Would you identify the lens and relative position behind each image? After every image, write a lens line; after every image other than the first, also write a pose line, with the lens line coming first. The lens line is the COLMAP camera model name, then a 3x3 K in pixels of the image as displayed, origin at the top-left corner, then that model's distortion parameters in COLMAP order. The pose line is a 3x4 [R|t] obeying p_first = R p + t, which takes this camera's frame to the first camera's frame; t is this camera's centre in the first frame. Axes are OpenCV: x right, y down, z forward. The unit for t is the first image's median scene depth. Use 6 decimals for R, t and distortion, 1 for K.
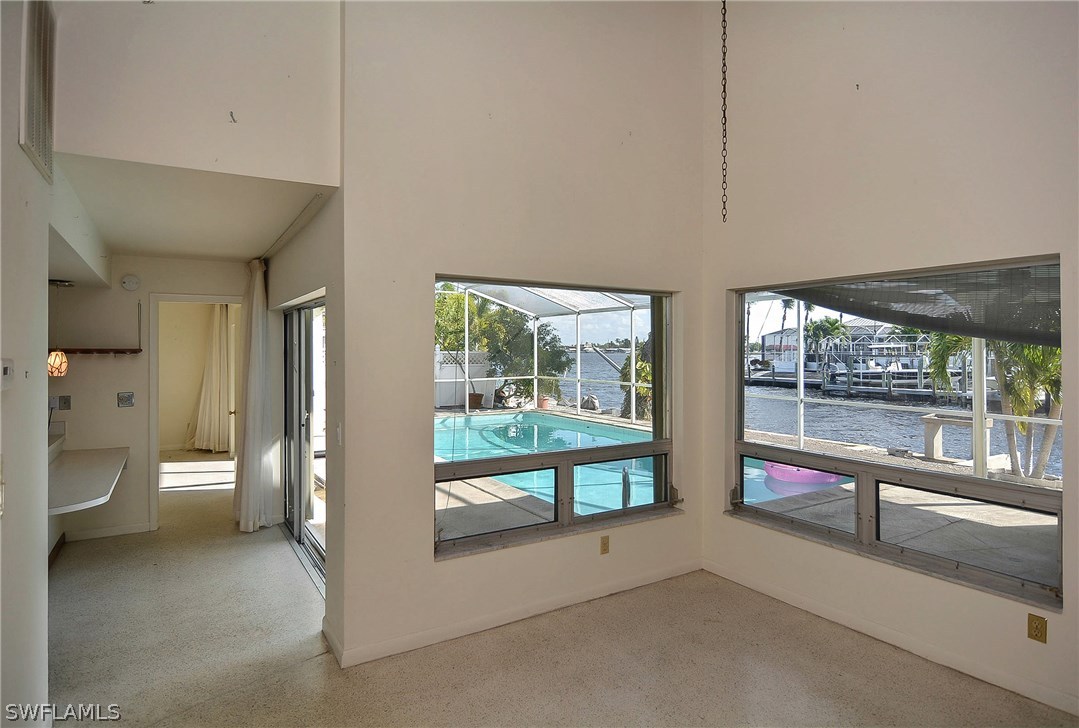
lens RADIAL K [[610.6, 0, 553.2], [0, 610.6, 366.9], [0, 0, 1]] dist [-0.005364, -0.001980]
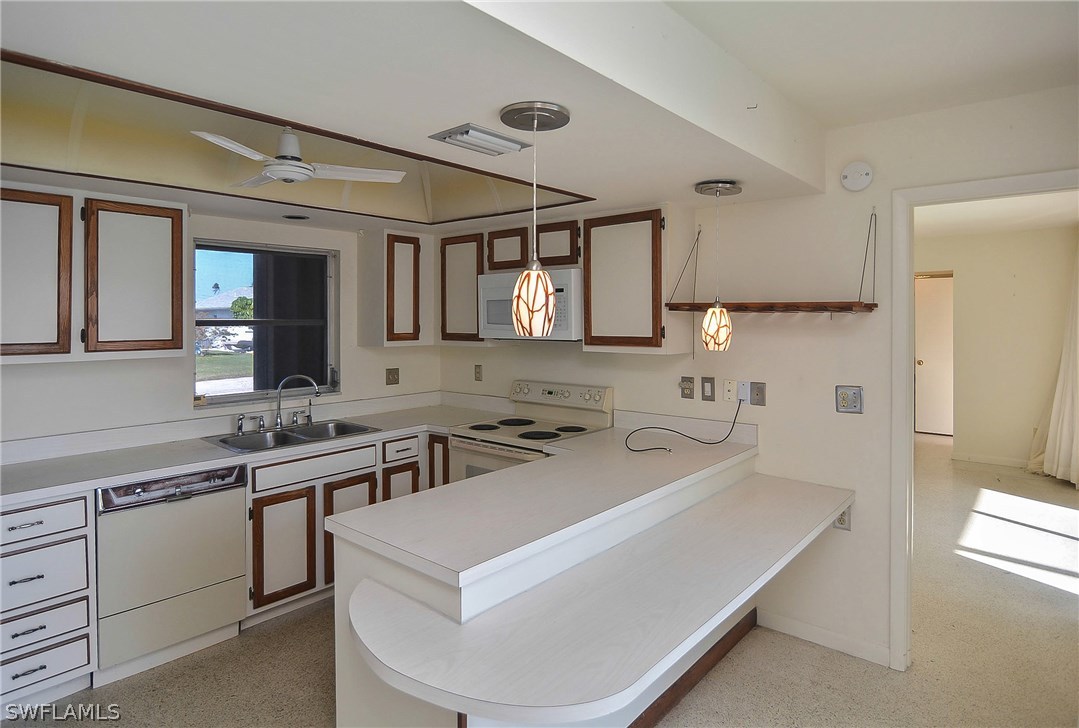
lens RADIAL K [[608.6, 0, 543.0], [0, 608.6, 317.9], [0, 0, 1]] dist [-0.000553, -0.002918]
pose [[0.303088, -0.002016, -0.952961, -0.287365], [-0.025607, 0.999619, -0.010259, -0.004626], [0.952619, 0.027512, 0.302921, 0.599771]]
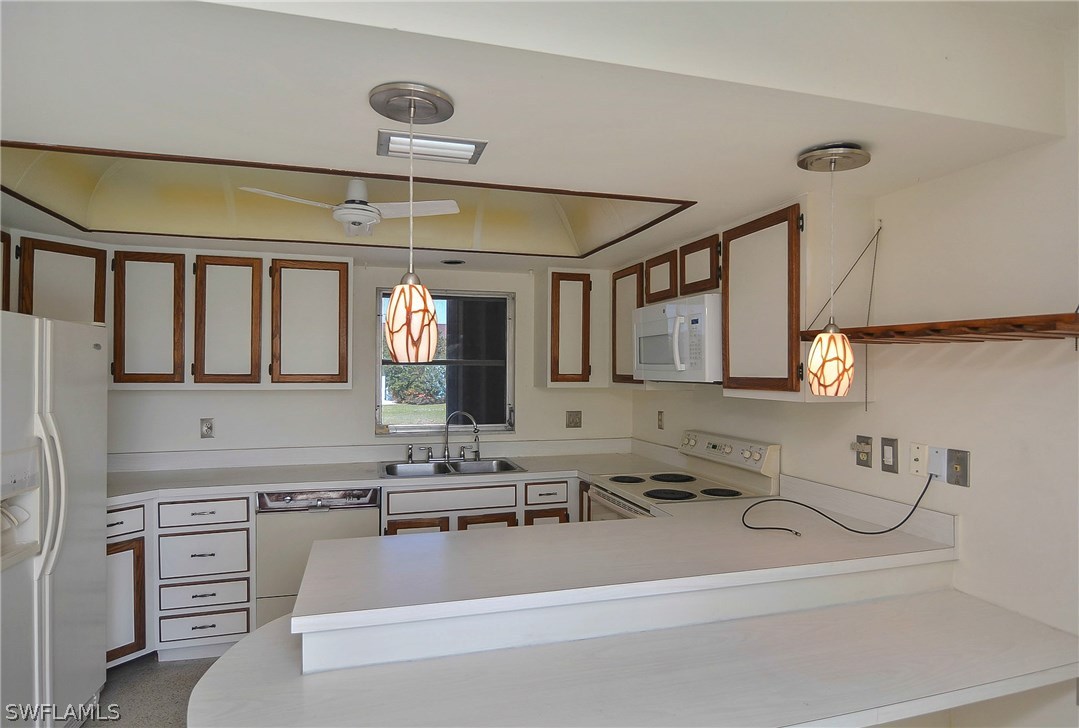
lens RADIAL K [[610.6, 0, 553.2], [0, 610.6, 366.9], [0, 0, 1]] dist [-0.005364, -0.001980]
pose [[-0.261761, -0.006284, -0.965112, -0.349700], [-0.031282, 0.999509, 0.001976, 0.001527], [0.964626, 0.030708, -0.261828, 0.831649]]
